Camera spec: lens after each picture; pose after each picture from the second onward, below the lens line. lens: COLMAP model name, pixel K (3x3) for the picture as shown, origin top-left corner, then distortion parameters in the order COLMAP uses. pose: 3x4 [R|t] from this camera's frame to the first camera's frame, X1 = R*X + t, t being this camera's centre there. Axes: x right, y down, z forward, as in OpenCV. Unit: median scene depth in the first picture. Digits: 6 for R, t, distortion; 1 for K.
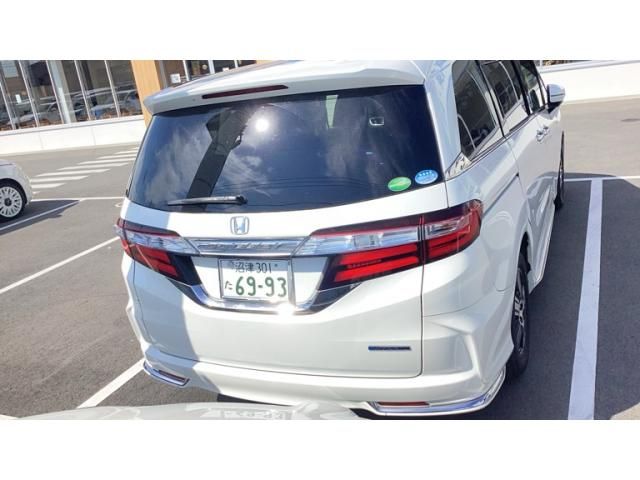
lens RADIAL K [[526.7, 0, 315.3], [0, 526.7, 238.9], [0, 0, 1]] dist [0.033987, -0.031867]
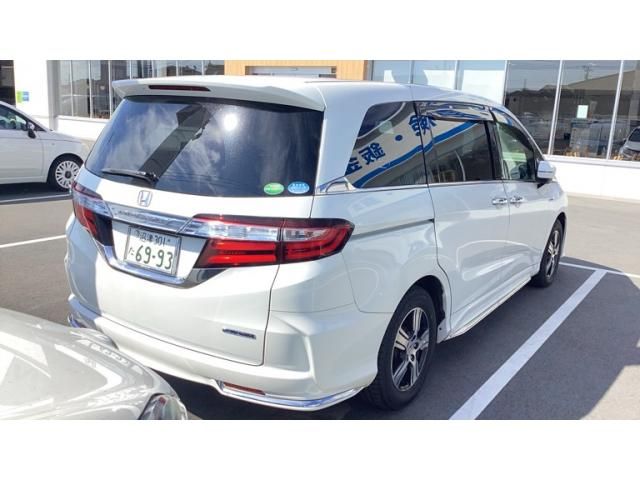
lens RADIAL K [[526.7, 0, 326.6], [0, 526.7, 241.9], [0, 0, 1]] dist [0.033987, -0.031867]
pose [[0.969013, 0.223100, -0.106020, 0.373560], [-0.230388, 0.971109, -0.062198, 0.045619], [0.089081, 0.084697, 0.992417, -0.091297]]
